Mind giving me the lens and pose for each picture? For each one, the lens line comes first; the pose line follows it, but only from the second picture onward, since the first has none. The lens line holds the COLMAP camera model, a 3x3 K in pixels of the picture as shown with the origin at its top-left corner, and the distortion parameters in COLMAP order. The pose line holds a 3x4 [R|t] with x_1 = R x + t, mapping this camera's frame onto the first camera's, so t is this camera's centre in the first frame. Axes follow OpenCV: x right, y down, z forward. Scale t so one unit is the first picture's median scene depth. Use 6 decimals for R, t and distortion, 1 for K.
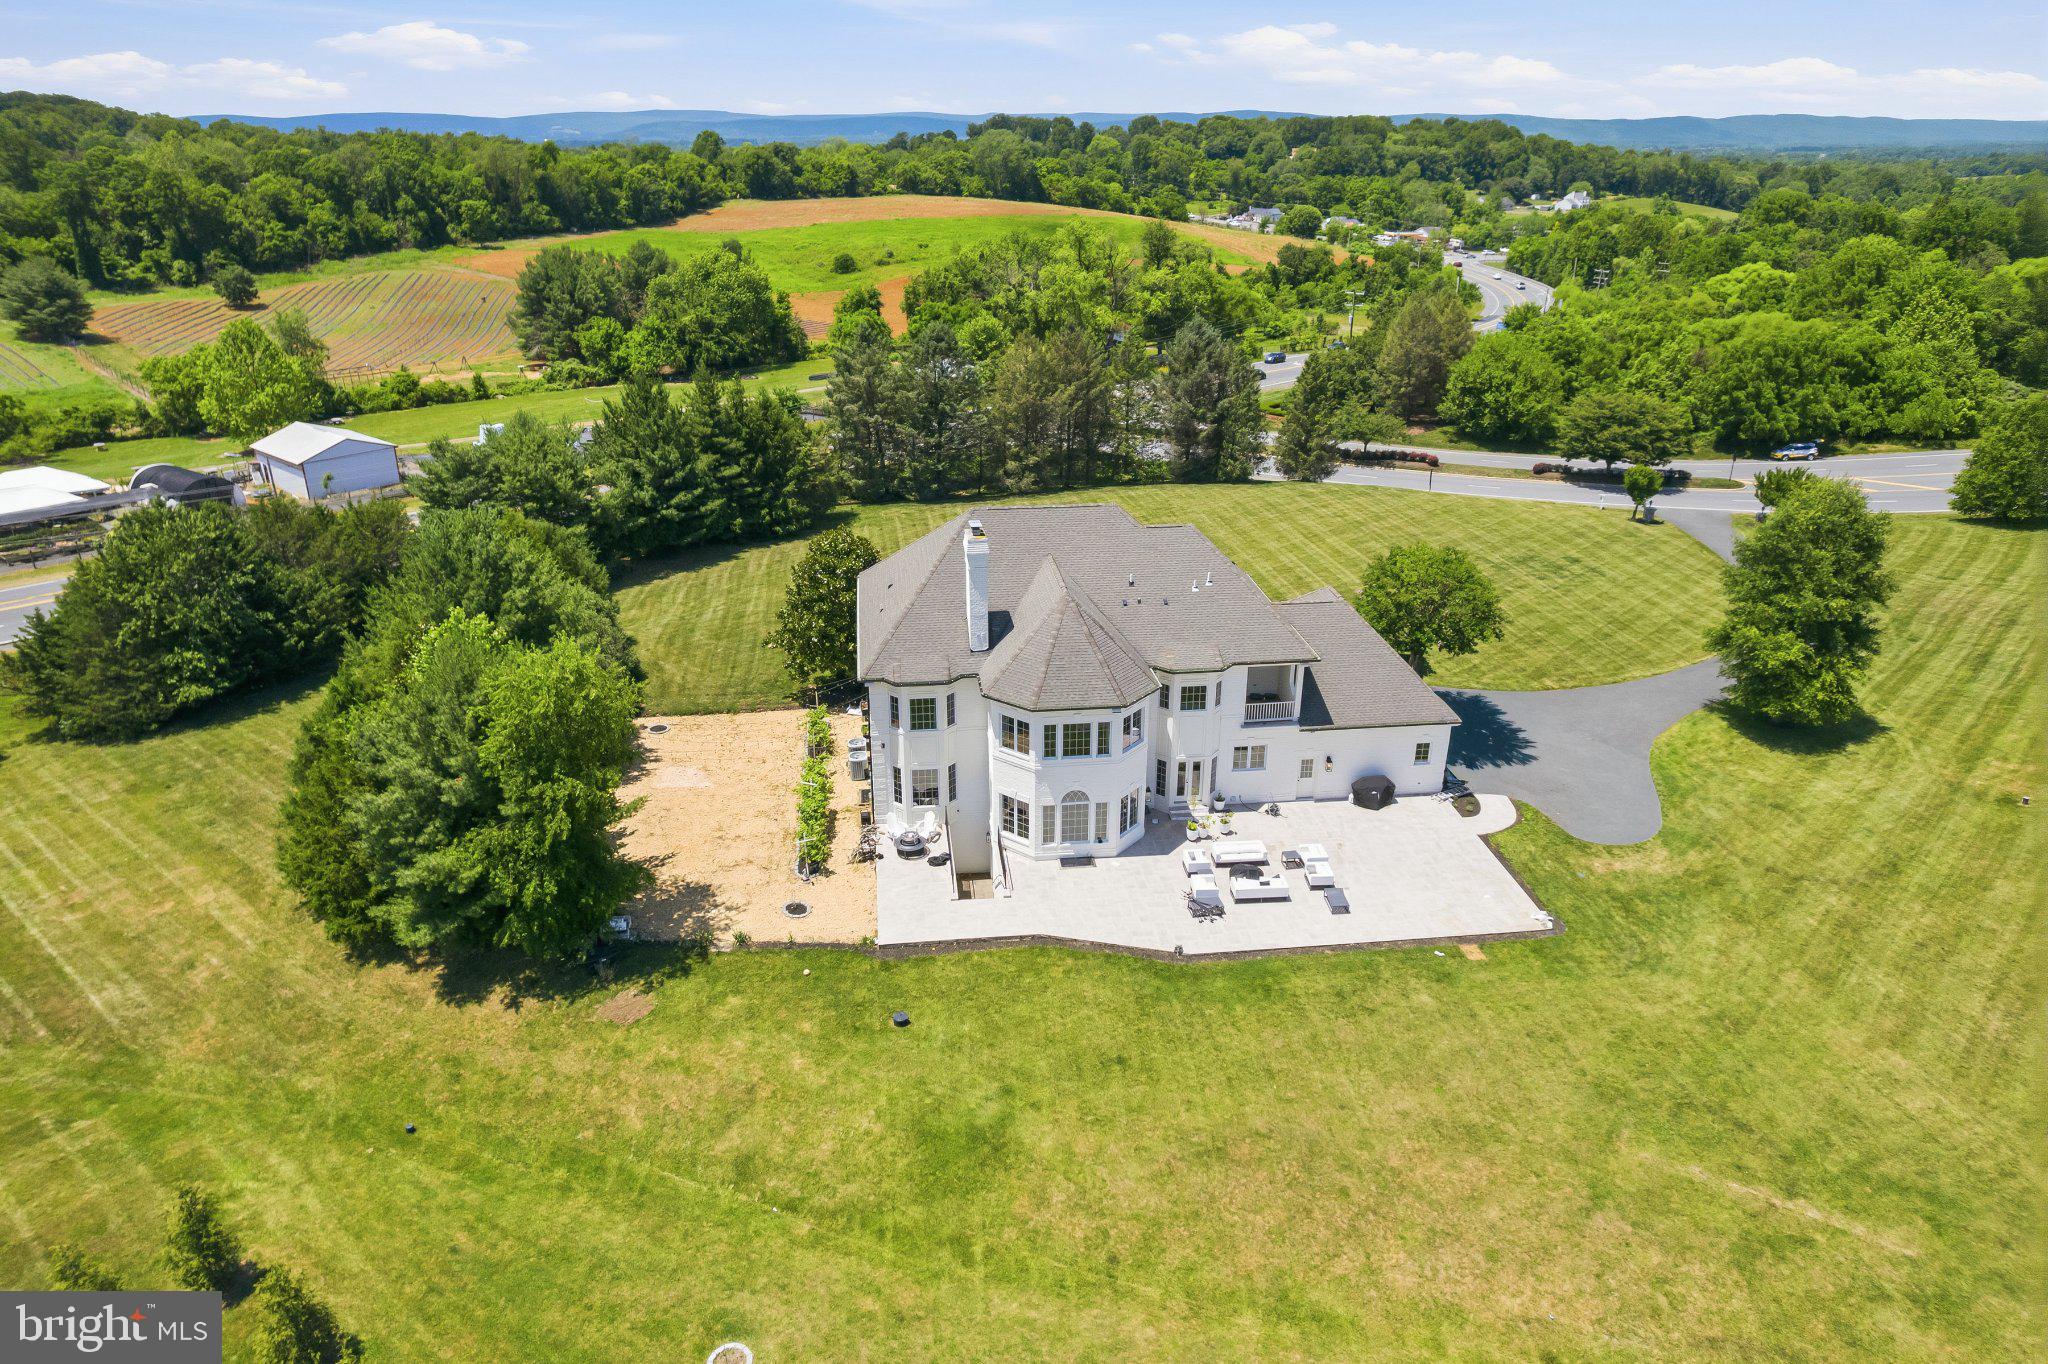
lens RADIAL K [[1313.0, 0, 1024.0], [0, 1313.0, 682.0], [0, 0, 1]] dist [-0.075680, 0.069124]
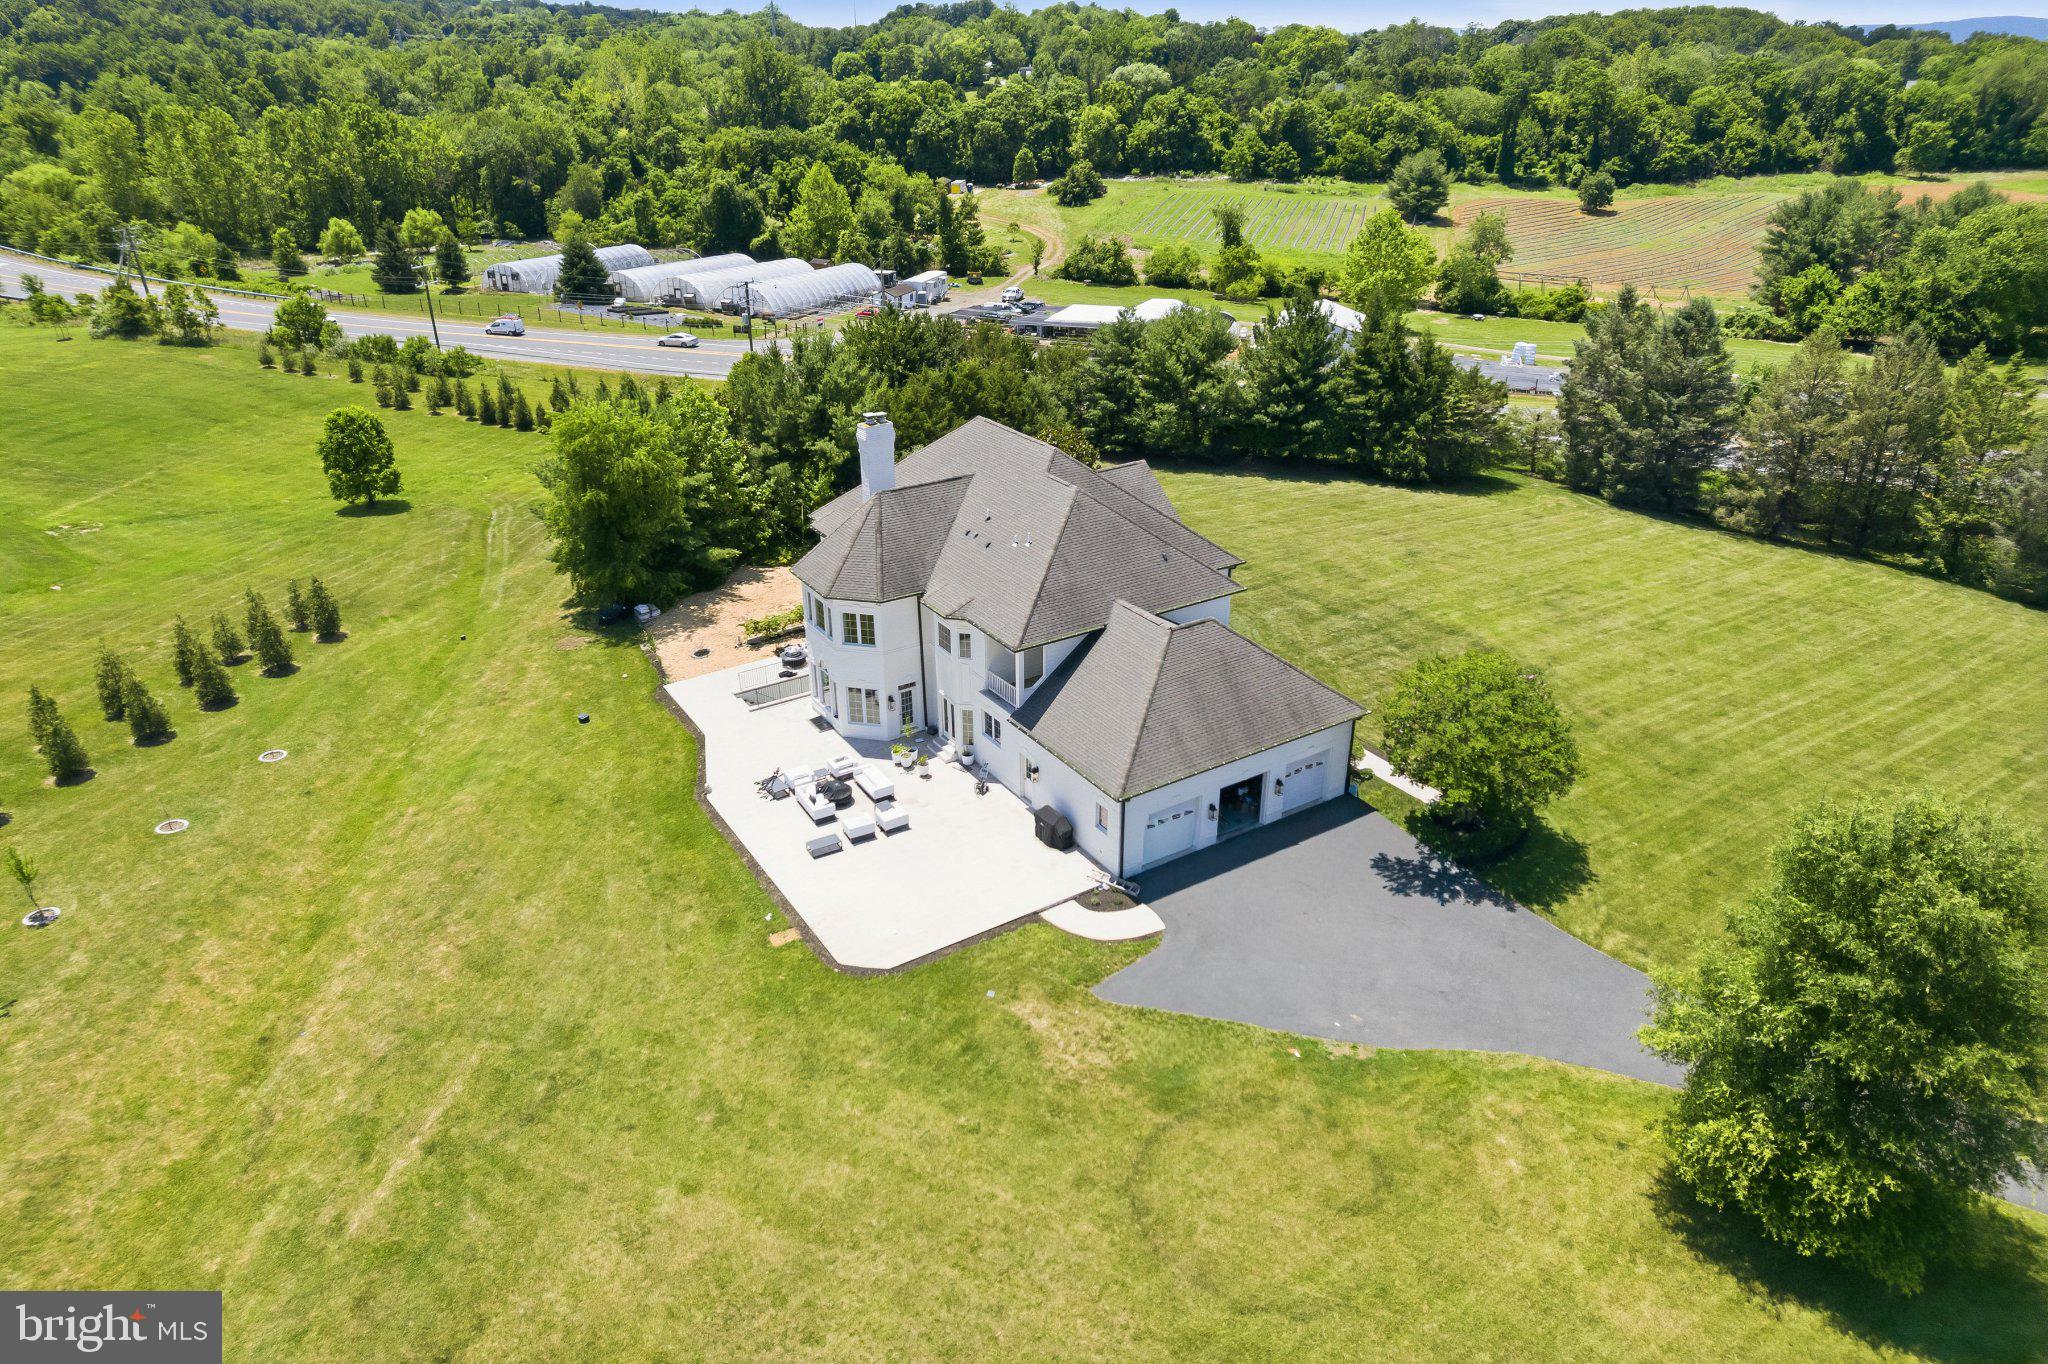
lens RADIAL K [[1313.0, 0, 1024.0], [0, 1313.0, 682.0], [0, 0, 1]] dist [-0.075680, 0.069124]
pose [[0.446092, 0.393073, -0.804049, 0.274223], [-0.345063, 0.904472, 0.250724, -0.064430], [0.825793, 0.165602, 0.539113, 0.145665]]
